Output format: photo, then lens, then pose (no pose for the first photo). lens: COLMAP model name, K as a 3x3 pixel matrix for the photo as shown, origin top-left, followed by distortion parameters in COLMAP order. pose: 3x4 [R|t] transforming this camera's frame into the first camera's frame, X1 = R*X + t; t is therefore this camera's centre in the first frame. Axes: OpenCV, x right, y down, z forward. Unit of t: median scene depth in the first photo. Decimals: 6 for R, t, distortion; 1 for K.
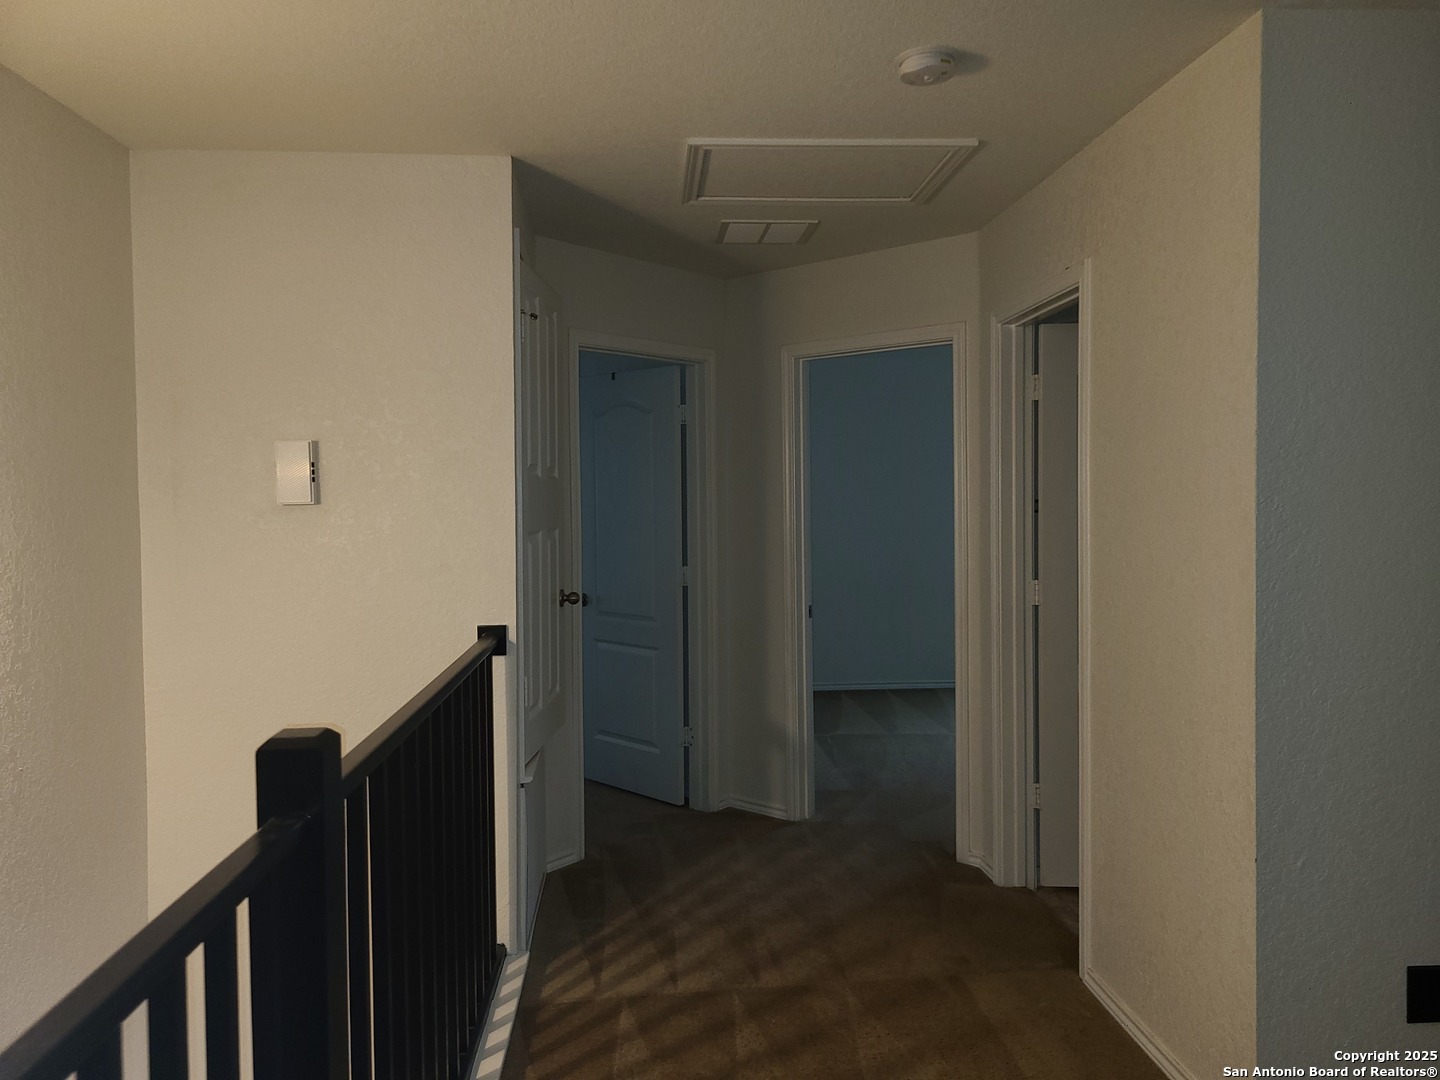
lens RADIAL K [[1087.1, 0, 713.6], [0, 1087.1, 536.2], [0, 0, 1]] dist [0.051444, -0.035359]
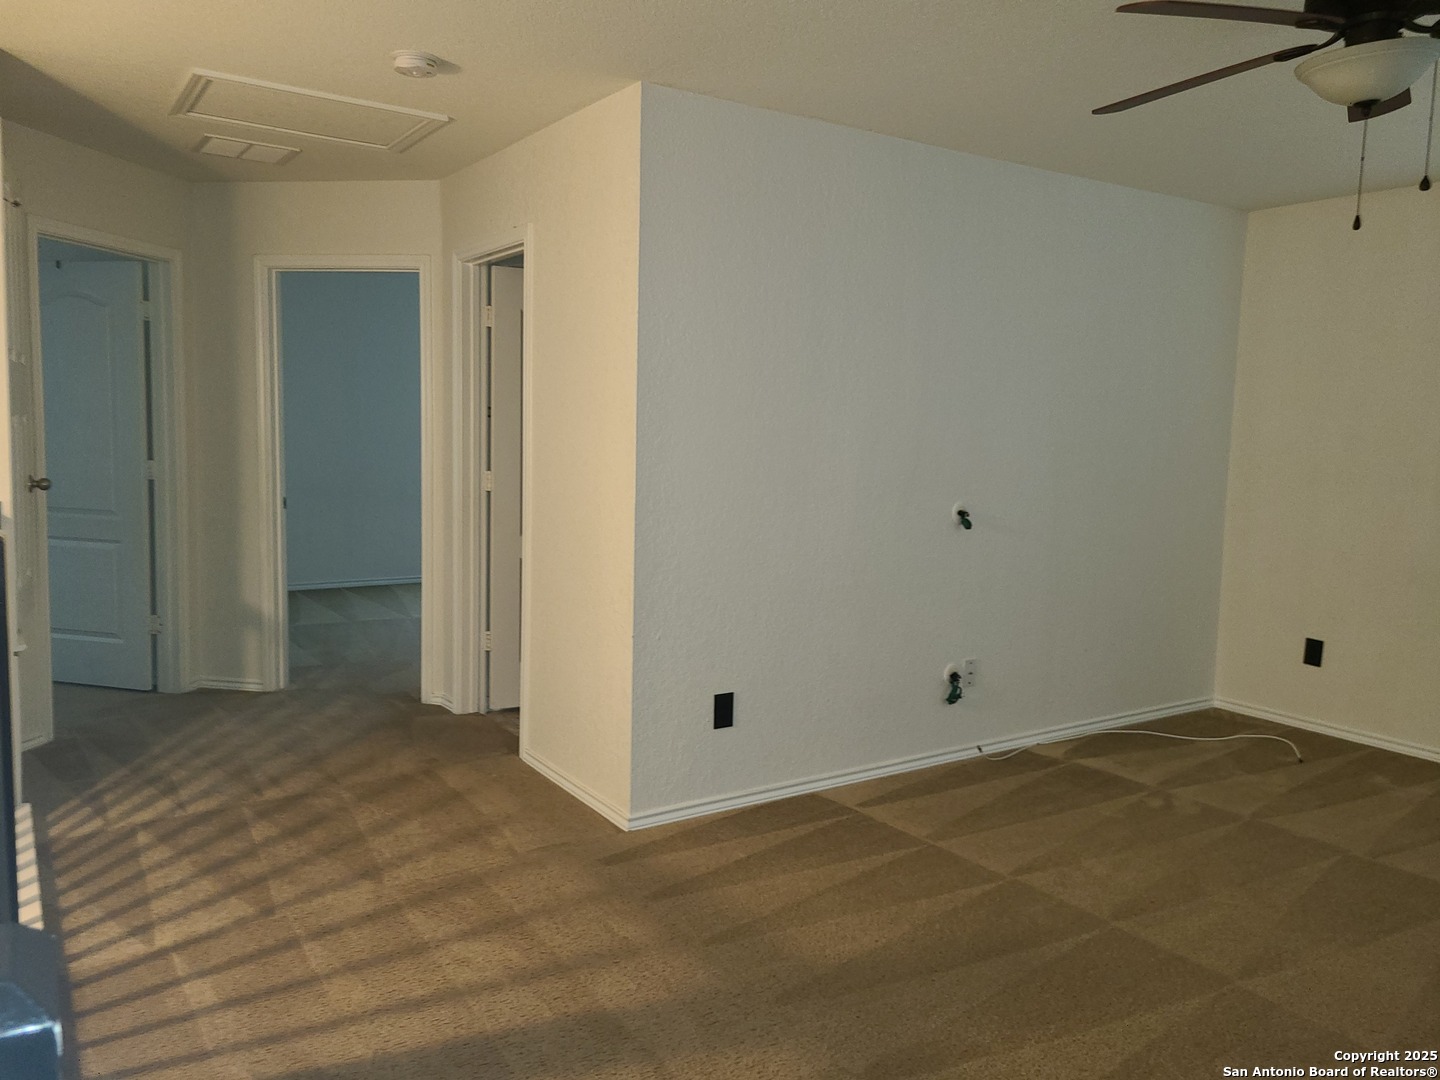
lens RADIAL K [[1087.1, 0, 720.9], [0, 1087.1, 539.5], [0, 0, 1]] dist [0.051444, -0.035359]
pose [[0.870984, -0.017462, 0.491000, -0.094171], [-0.018824, 0.997448, 0.068864, 0.028291], [-0.490950, -0.069222, 0.868433, -0.239446]]
